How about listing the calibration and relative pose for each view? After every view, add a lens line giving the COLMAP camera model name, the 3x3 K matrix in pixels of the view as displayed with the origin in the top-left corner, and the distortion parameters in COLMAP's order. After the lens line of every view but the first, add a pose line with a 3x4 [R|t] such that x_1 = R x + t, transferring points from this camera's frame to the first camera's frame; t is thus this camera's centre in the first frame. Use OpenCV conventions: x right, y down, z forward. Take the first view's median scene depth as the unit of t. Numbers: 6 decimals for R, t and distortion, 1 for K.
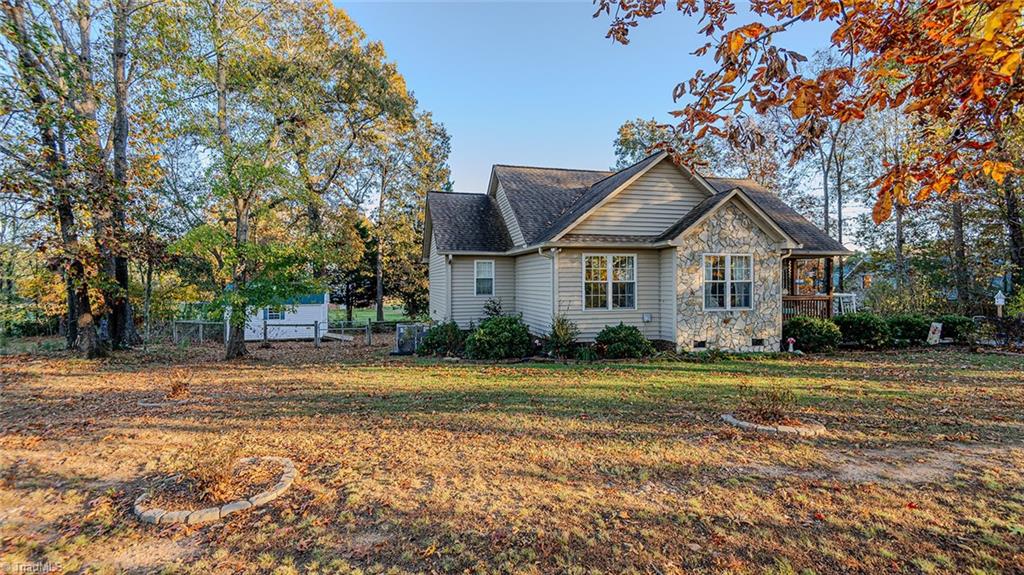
lens RADIAL K [[468.4, 0, 516.2], [0, 468.4, 286.9], [0, 0, 1]] dist [0.008066, -0.002333]
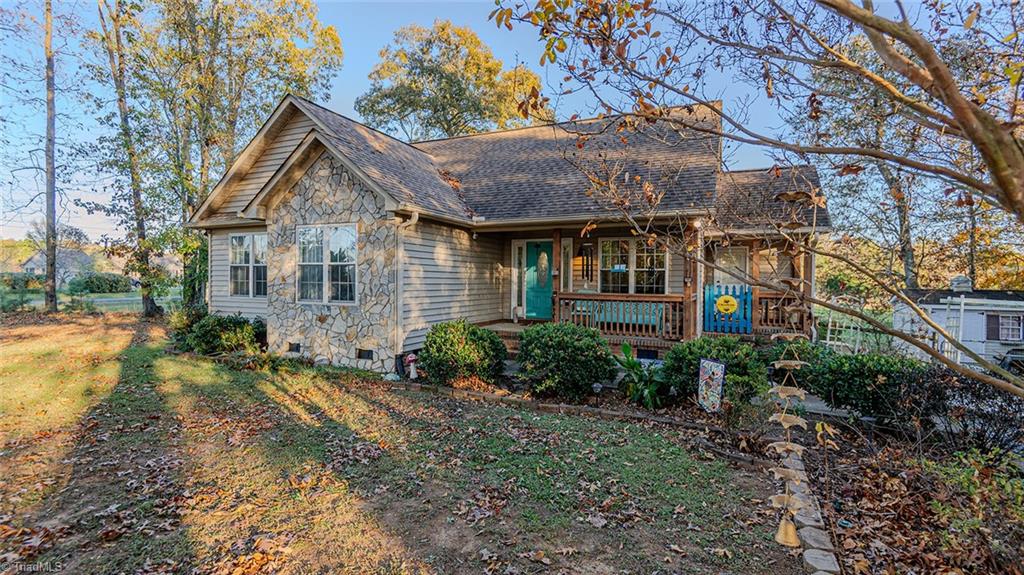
lens RADIAL K [[468.4, 0, 516.4], [0, 468.4, 285.8], [0, 0, 1]] dist [0.008066, -0.002333]
pose [[0.791773, 0.020516, -0.610471, 1.113084], [-0.016721, 0.999789, 0.011912, 0.008414], [0.610587, 0.000776, 0.791949, 0.611222]]
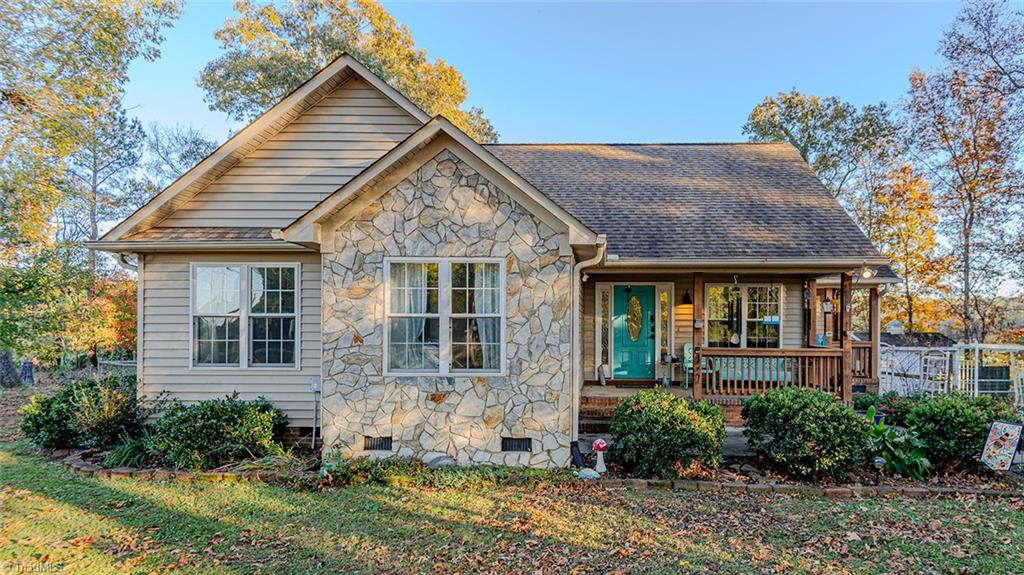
lens RADIAL K [[543.5, 0, 582.6], [0, 543.5, 318.9], [0, 0, 1]] dist [0.011911, -0.004017]
pose [[0.966795, 0.006325, -0.255476, 0.730497], [-0.009372, 0.999899, -0.010709, -0.003411], [0.255383, 0.012748, 0.966756, 0.494115]]
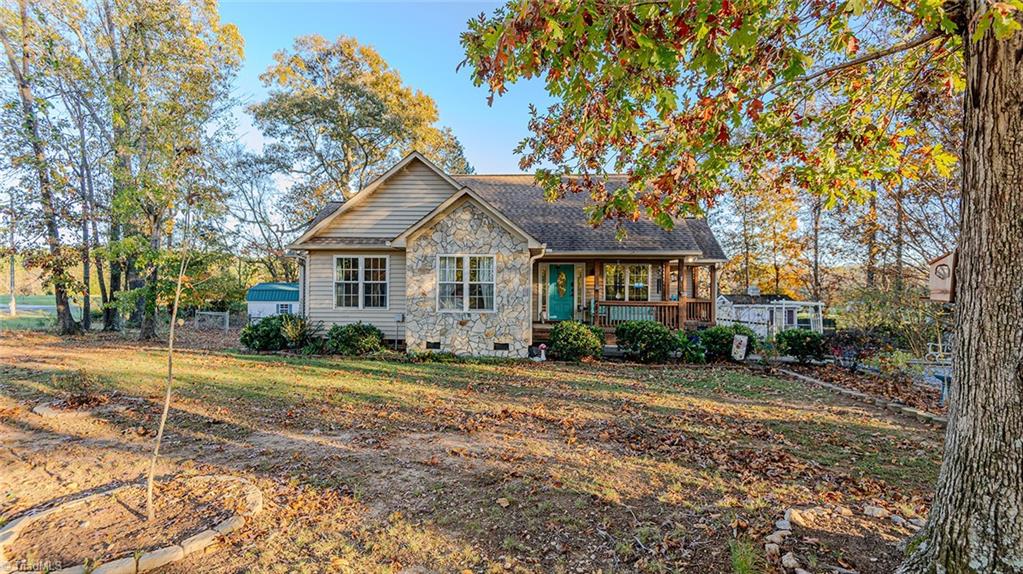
lens RADIAL K [[467.9, 0, 510.5], [0, 467.9, 289.3], [0, 0, 1]] dist [0.008066, -0.002333]
pose [[0.956884, 0.011717, -0.290235, 0.821978], [-0.011984, 0.999928, 0.000856, 0.000174], [0.290224, 0.002659, 0.956955, 0.093021]]
